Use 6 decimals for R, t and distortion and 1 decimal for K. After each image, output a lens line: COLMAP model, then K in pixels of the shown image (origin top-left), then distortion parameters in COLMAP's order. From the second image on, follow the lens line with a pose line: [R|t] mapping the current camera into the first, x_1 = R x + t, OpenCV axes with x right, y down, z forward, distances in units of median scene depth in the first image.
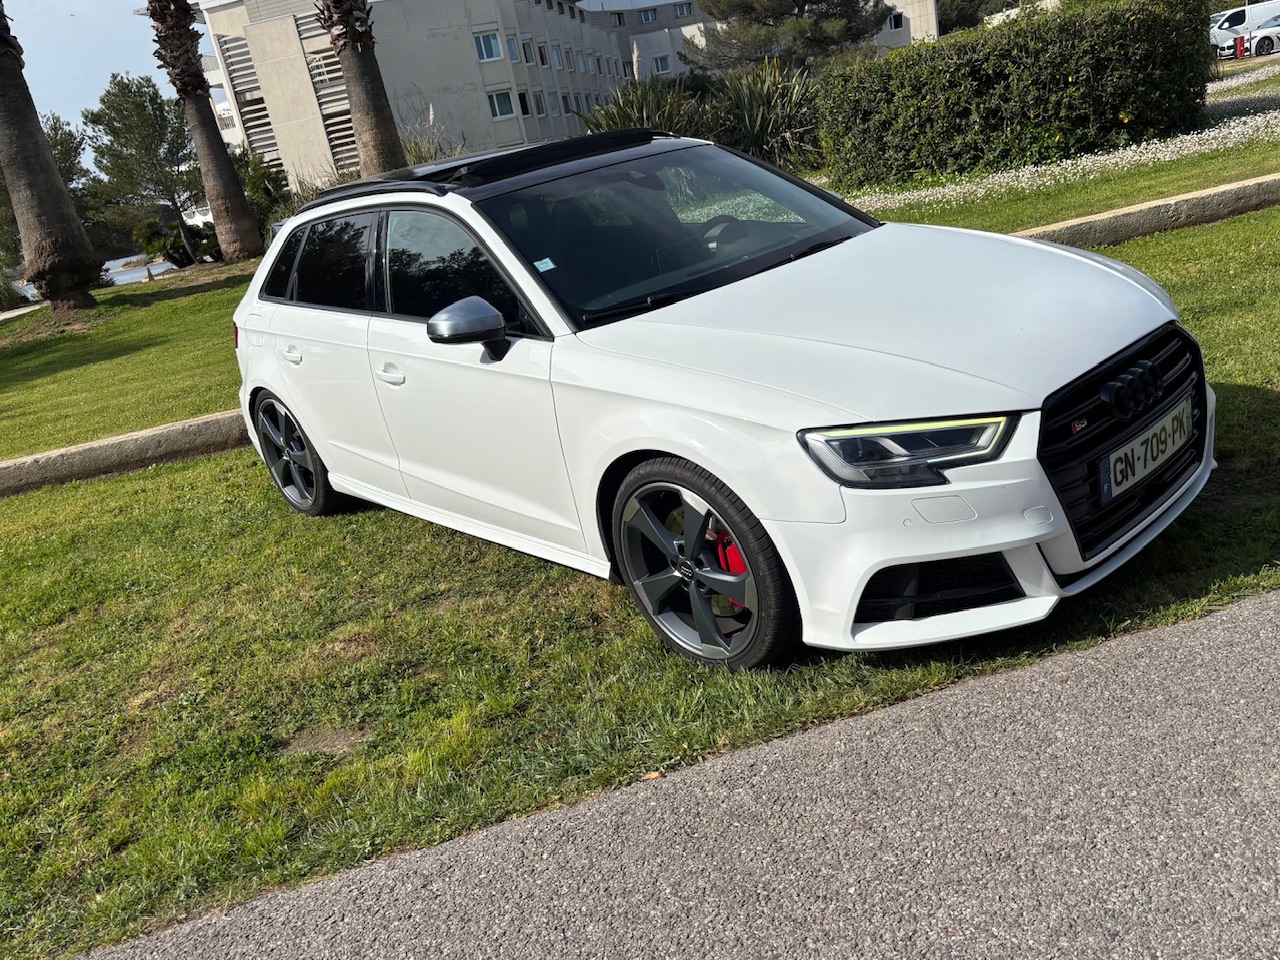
lens RADIAL K [[1027.9, 0, 640.0], [0, 1027.9, 480.0], [0, 0, 1]] dist [0.034189, 0.001200]
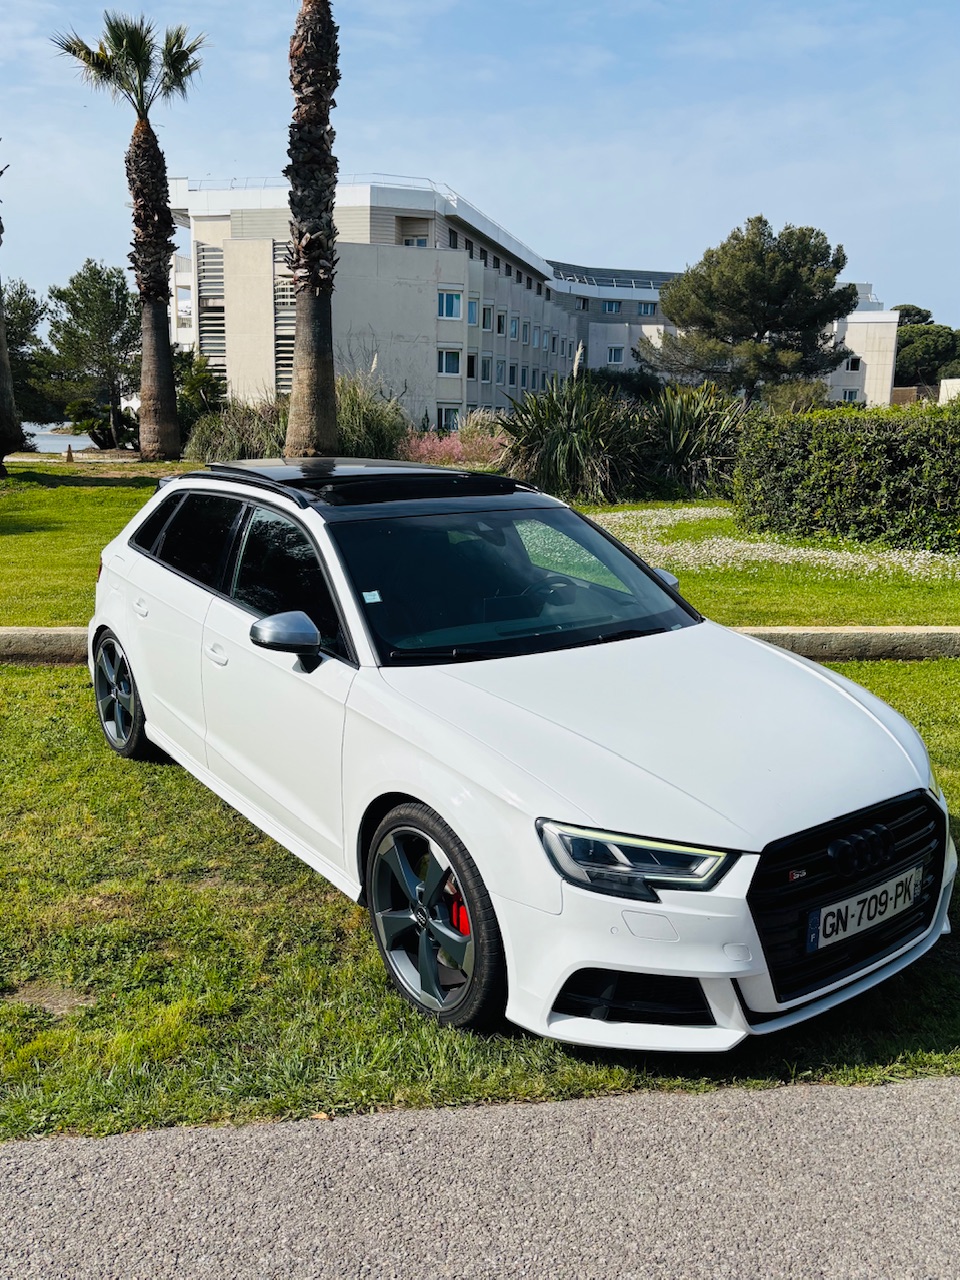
lens RADIAL K [[1052.3, 0, 480.0], [0, 1052.3, 640.0], [0, 0, 1]] dist [0.028391, 0.011328]
pose [[0.973678, 0.224263, -0.040706, 0.074033], [-0.227342, 0.968358, -0.102946, -0.077866], [0.016331, 0.109491, 0.993854, -0.090056]]
